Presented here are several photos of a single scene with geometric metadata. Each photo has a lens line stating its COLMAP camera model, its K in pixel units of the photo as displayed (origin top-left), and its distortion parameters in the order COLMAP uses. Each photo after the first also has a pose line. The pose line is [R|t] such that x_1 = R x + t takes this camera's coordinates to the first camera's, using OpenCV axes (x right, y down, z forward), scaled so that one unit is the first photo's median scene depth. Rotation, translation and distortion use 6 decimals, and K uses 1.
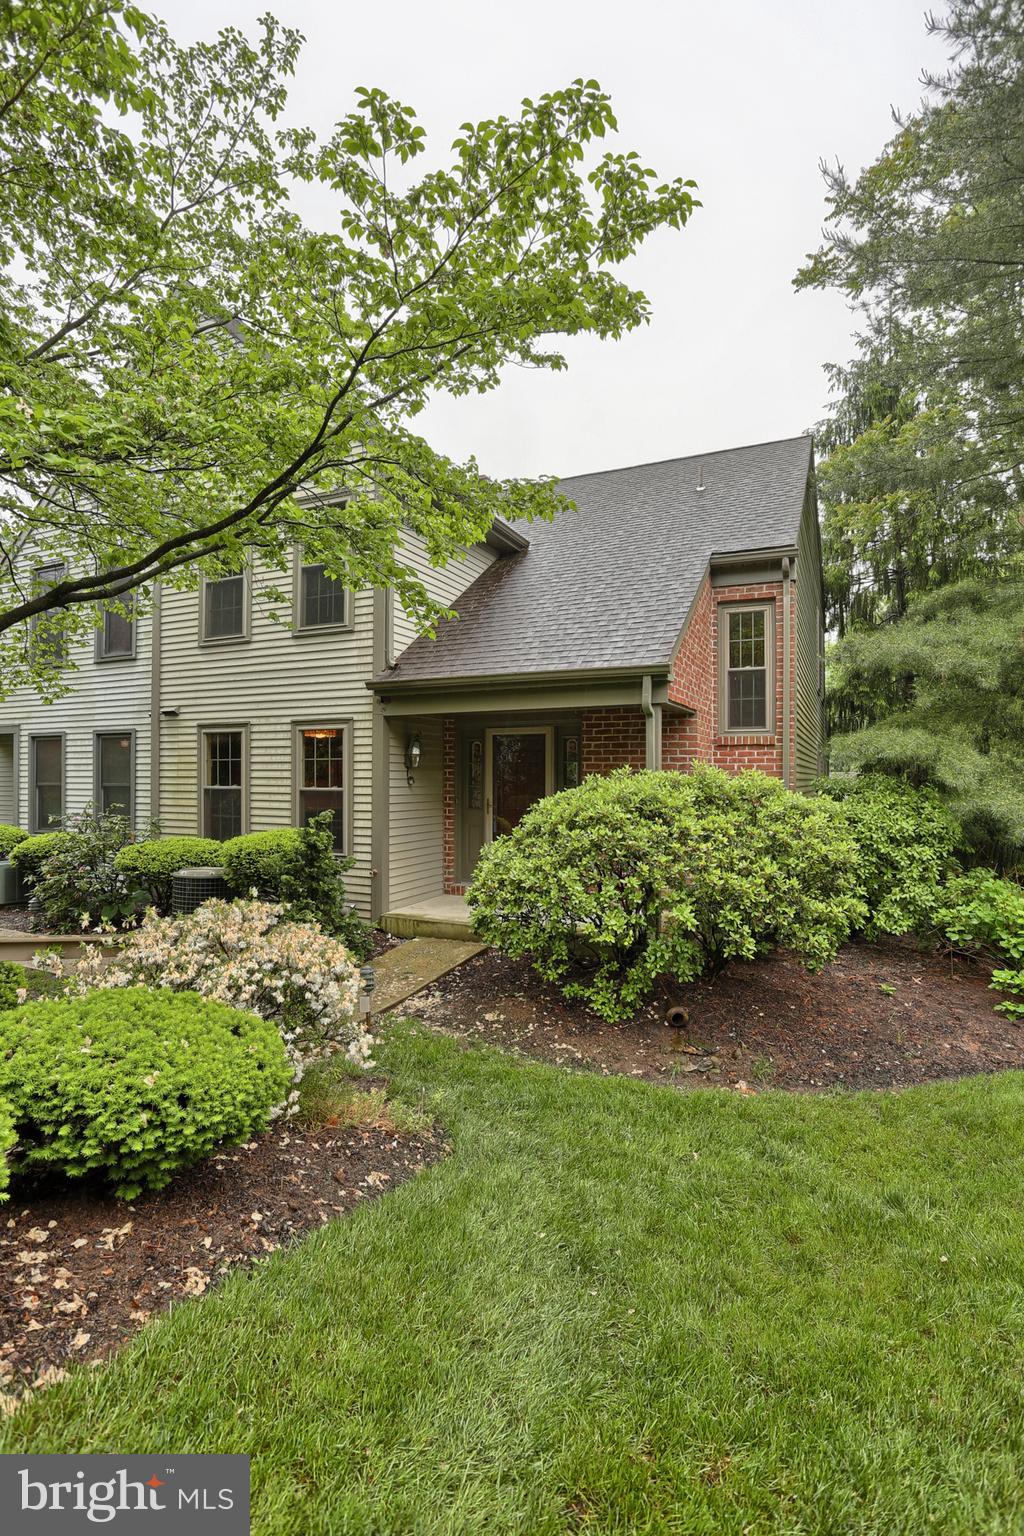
lens RADIAL K [[781.4, 0, 502.1], [0, 781.4, 767.6], [0, 0, 1]] dist [-0.038487, 0.001484]
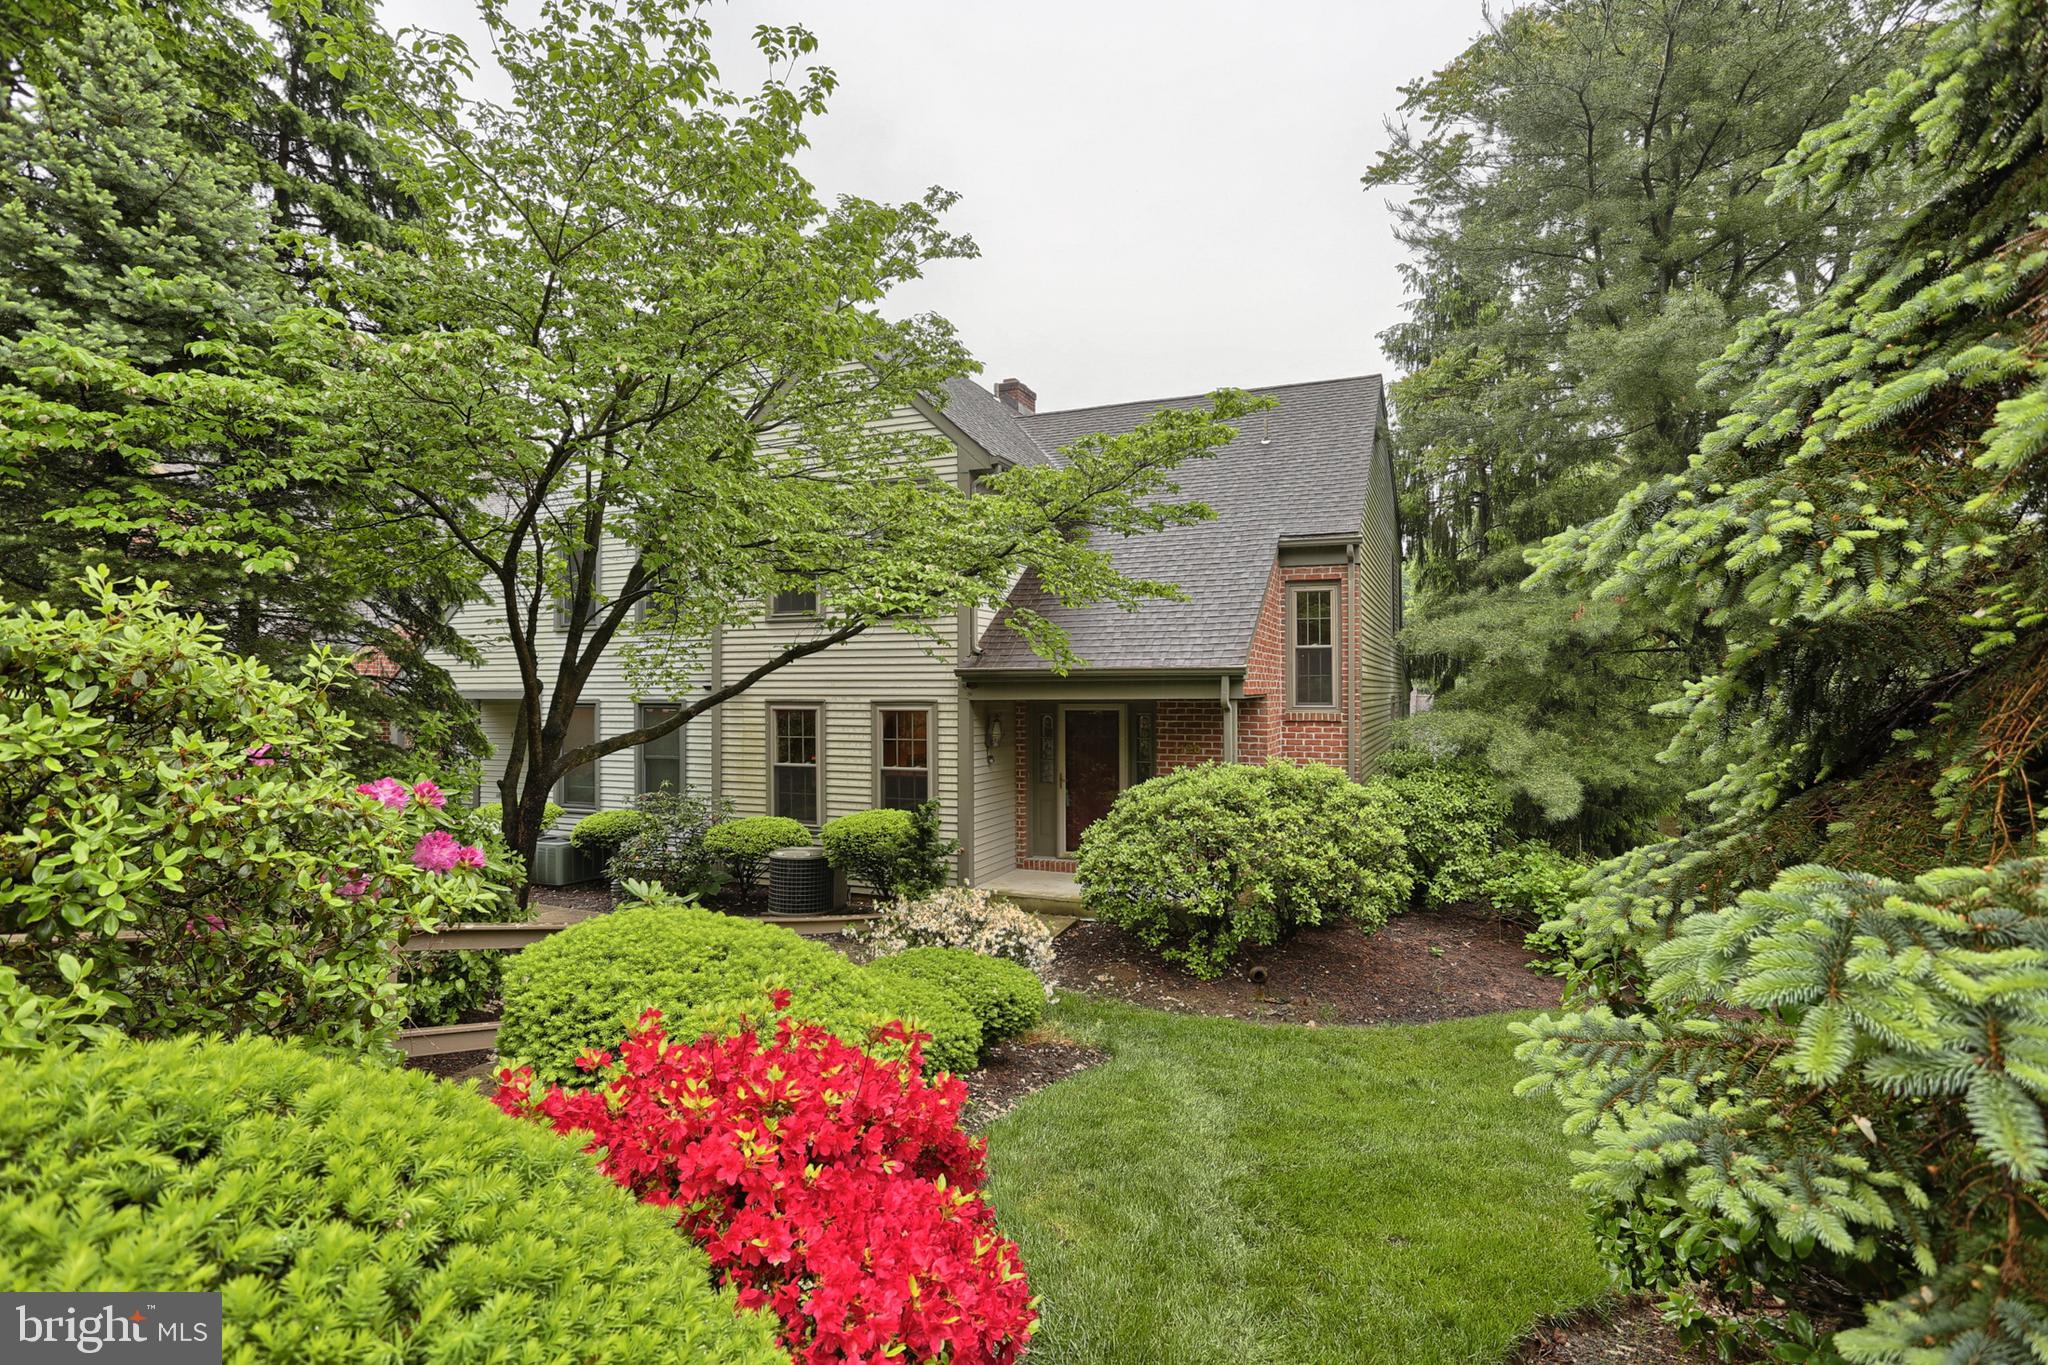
lens RADIAL K [[1041.9, 0, 1032.8], [0, 1041.9, 671.5], [0, 0, 1]] dist [-0.038487, 0.001484]
pose [[0.999280, -0.005892, 0.037485, -0.153743], [0.006357, 0.999904, -0.012286, -0.112027], [-0.037409, 0.012515, 0.999222, -0.508997]]
